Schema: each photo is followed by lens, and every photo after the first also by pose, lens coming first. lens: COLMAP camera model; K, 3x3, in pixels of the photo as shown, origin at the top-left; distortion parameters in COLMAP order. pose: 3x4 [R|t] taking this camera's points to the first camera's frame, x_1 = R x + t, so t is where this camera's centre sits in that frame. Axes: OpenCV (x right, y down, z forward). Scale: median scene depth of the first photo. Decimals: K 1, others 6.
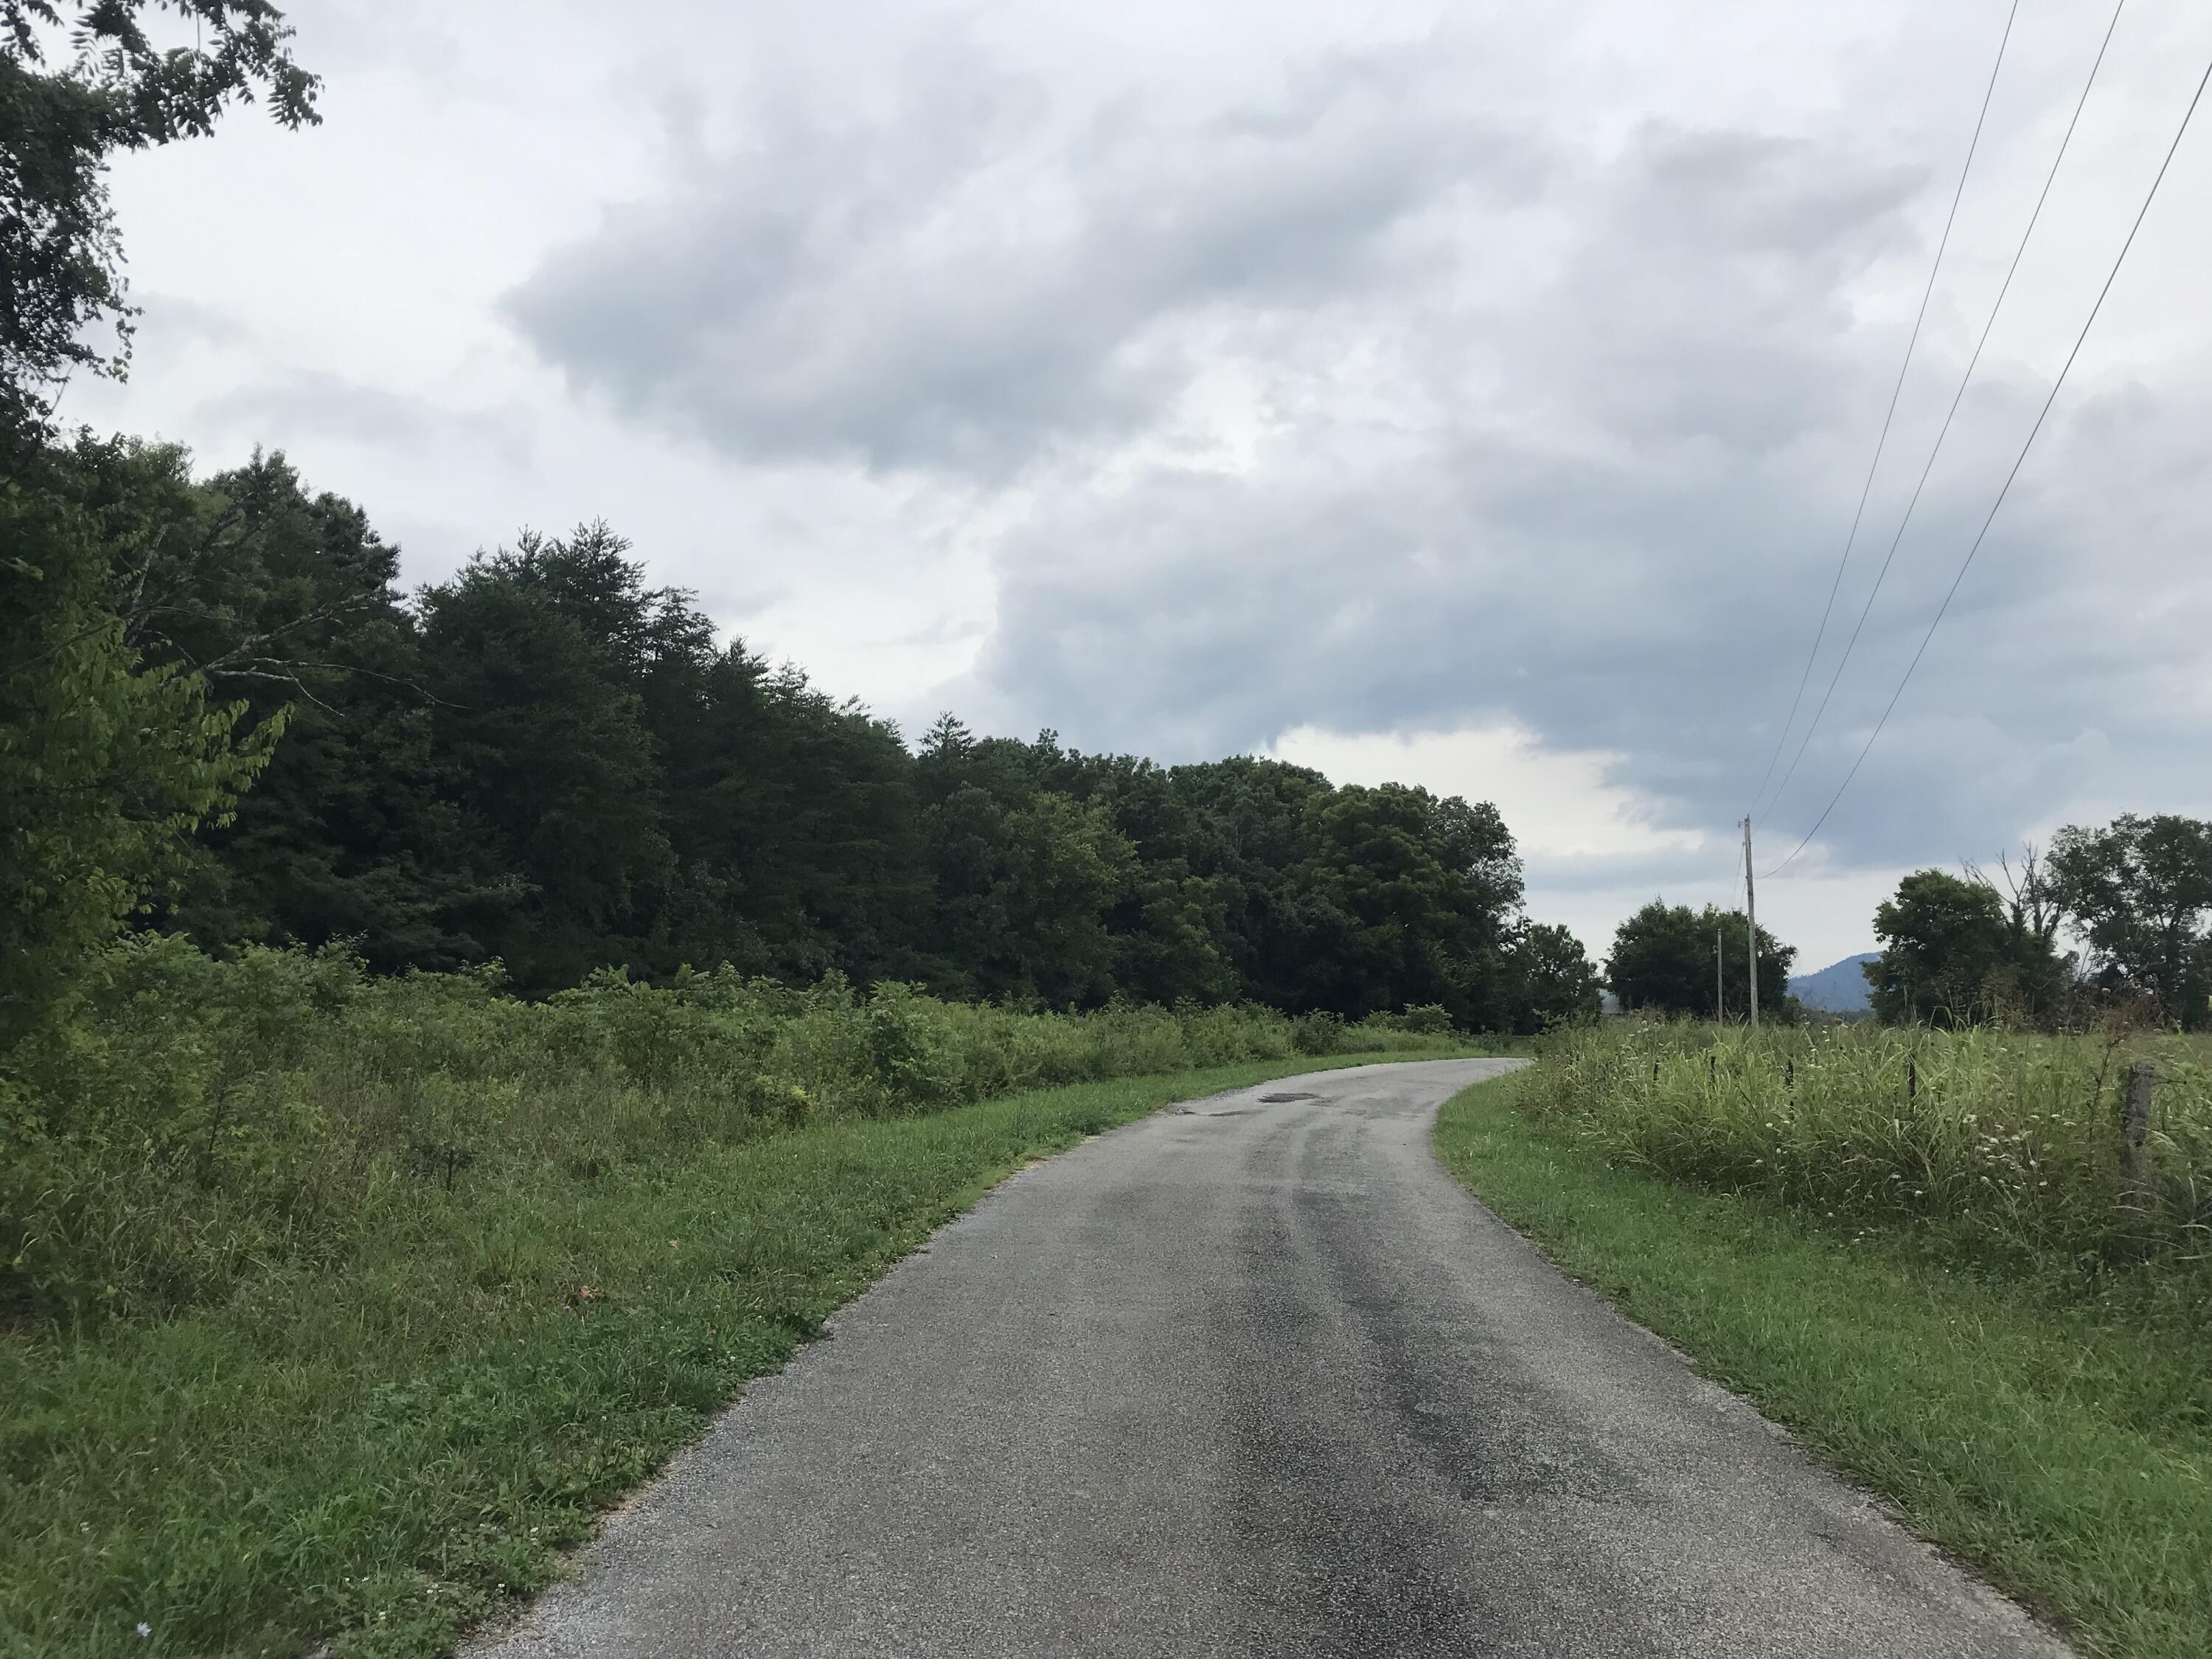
lens RADIAL K [[1859.1, 0, 1106.0], [0, 1859.1, 829.5], [0, 0, 1]] dist [-0.056256, 0.115379]
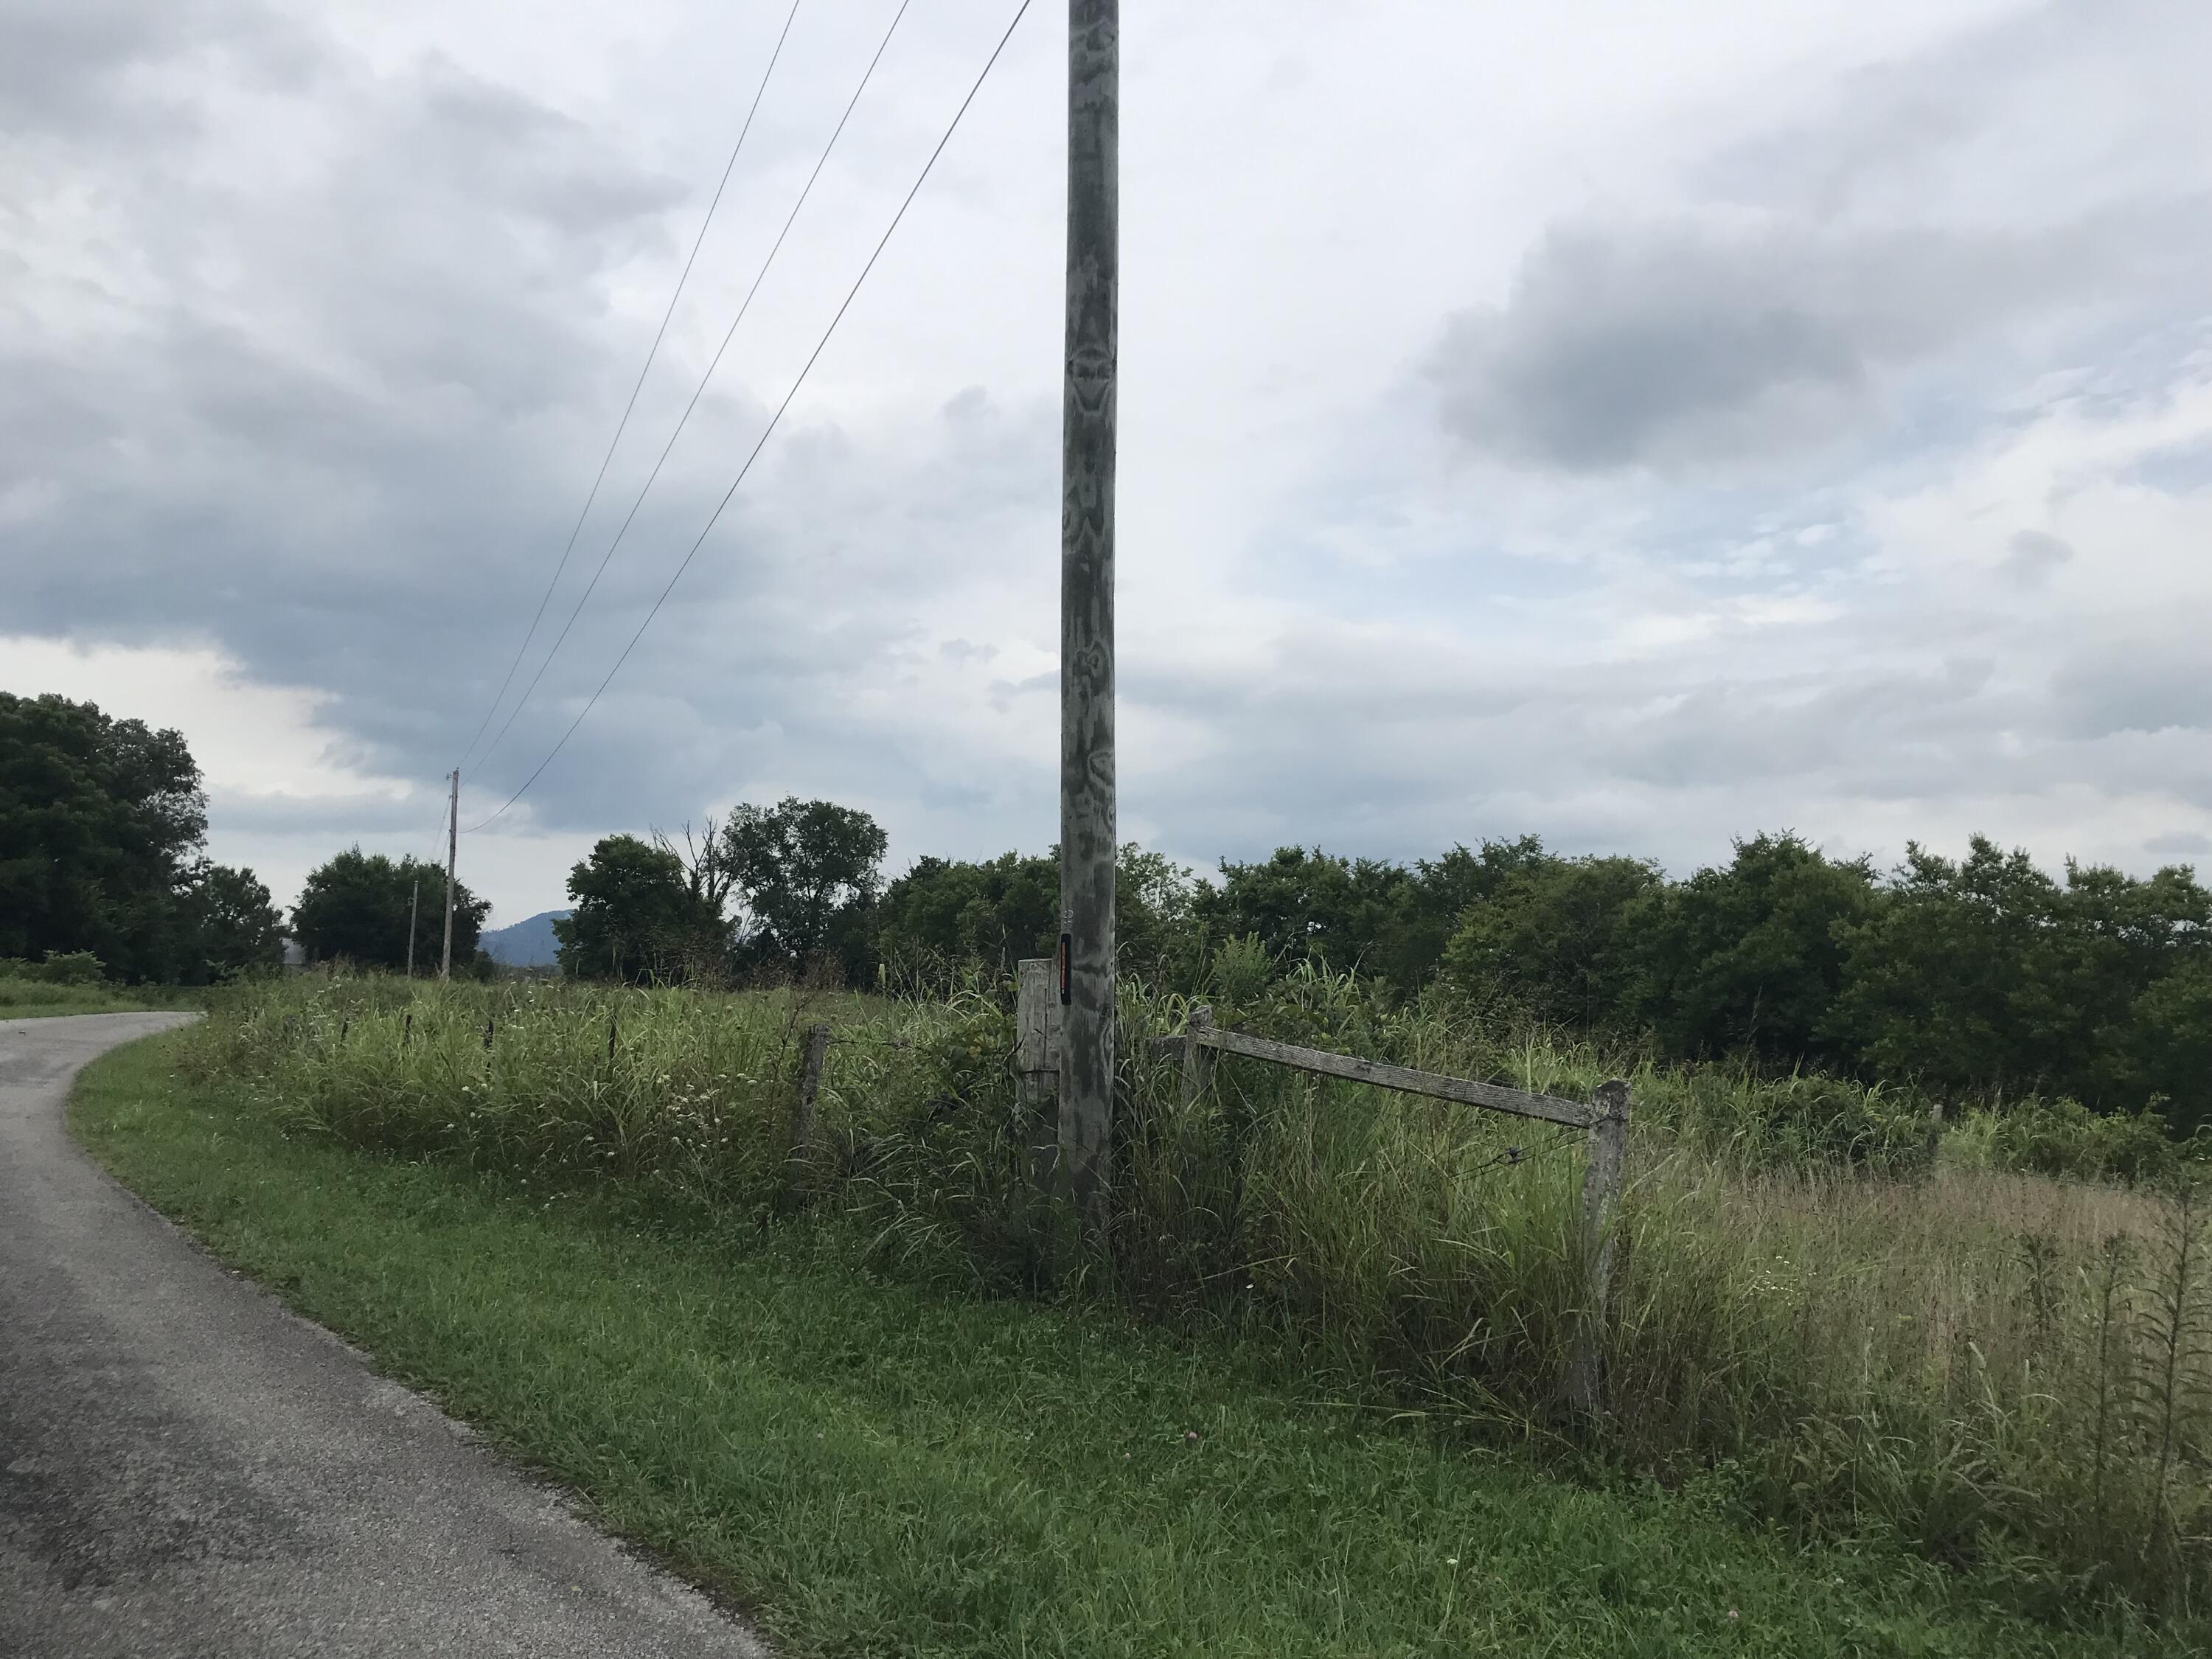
lens RADIAL K [[1816.0, 0, 1096.6], [0, 1816.0, 751.2], [0, 0, 1]] dist [0.048847, -0.057795]
pose [[0.778497, 0.093651, 0.620623, 0.002042], [-0.082550, 0.995494, -0.046669, 0.000603], [-0.622196, -0.014901, 0.782719, 0.019831]]
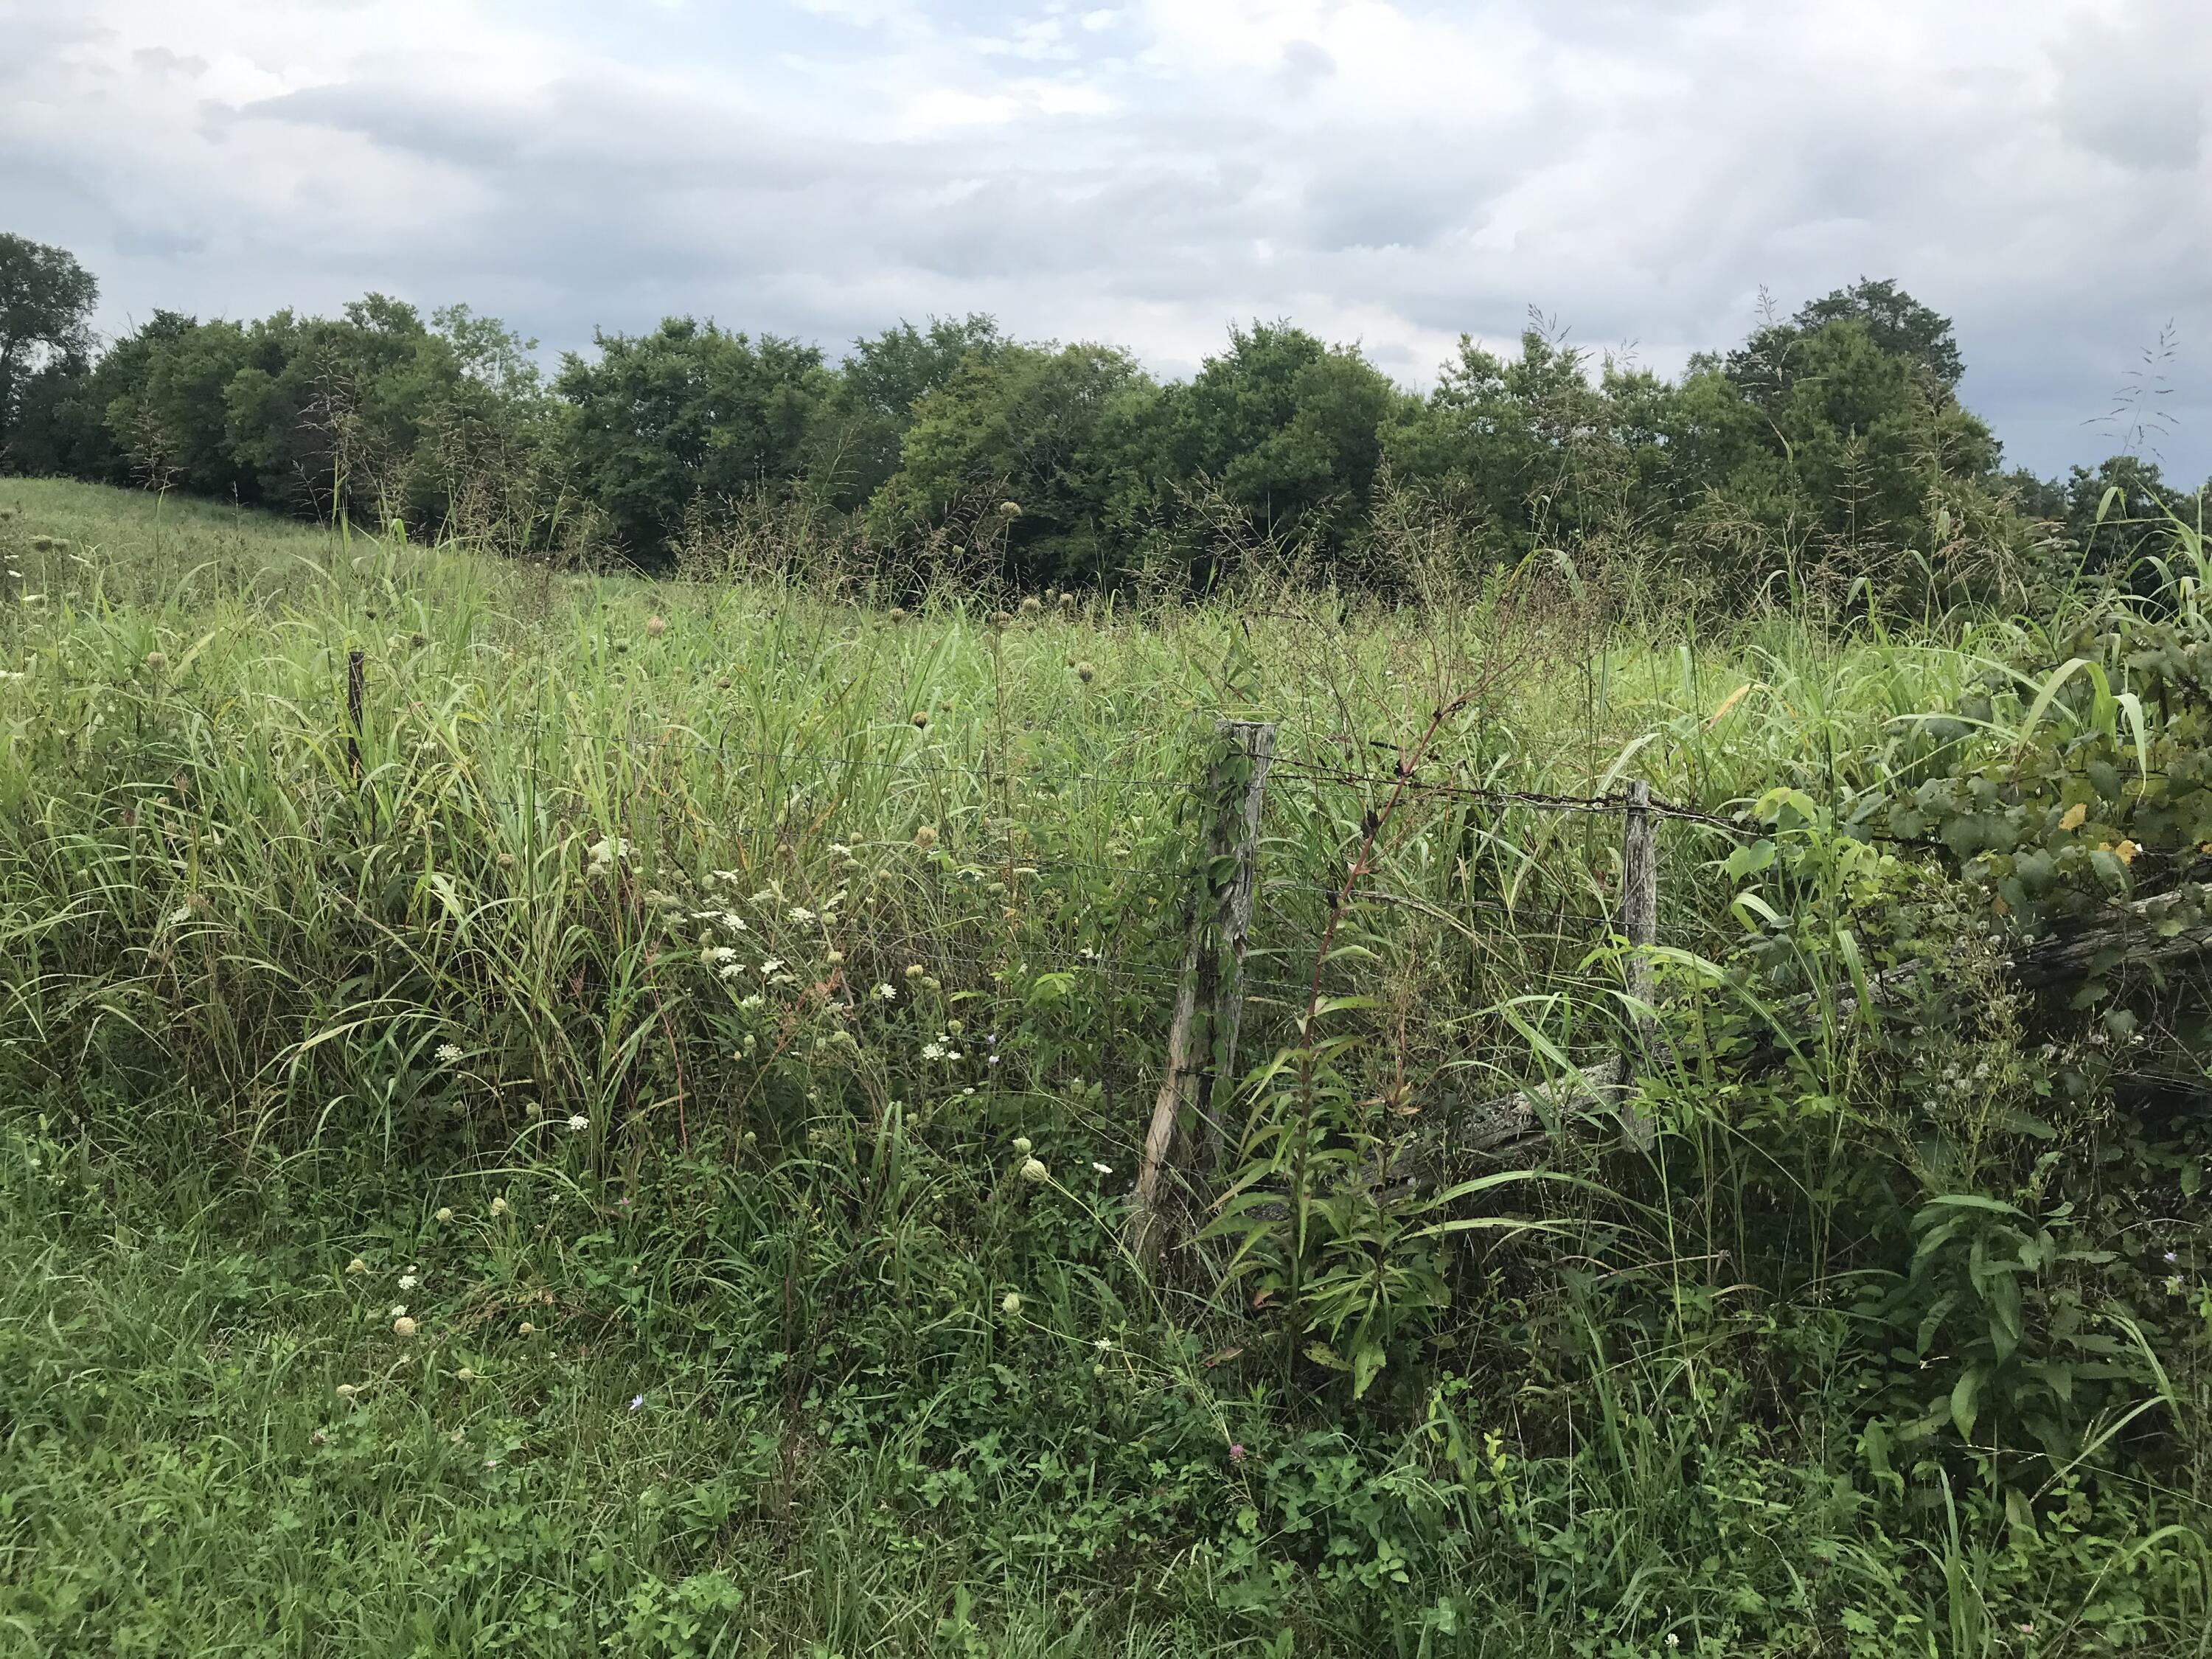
lens RADIAL K [[1798.6, 0, 1106.0], [0, 1798.6, 829.5], [0, 0, 1]] dist [0.015501, -0.002600]
pose [[0.479029, -0.148548, 0.865139, 0.100613], [-0.118629, 0.965580, 0.231479, 0.021881], [-0.869746, -0.213515, 0.444919, 0.288256]]
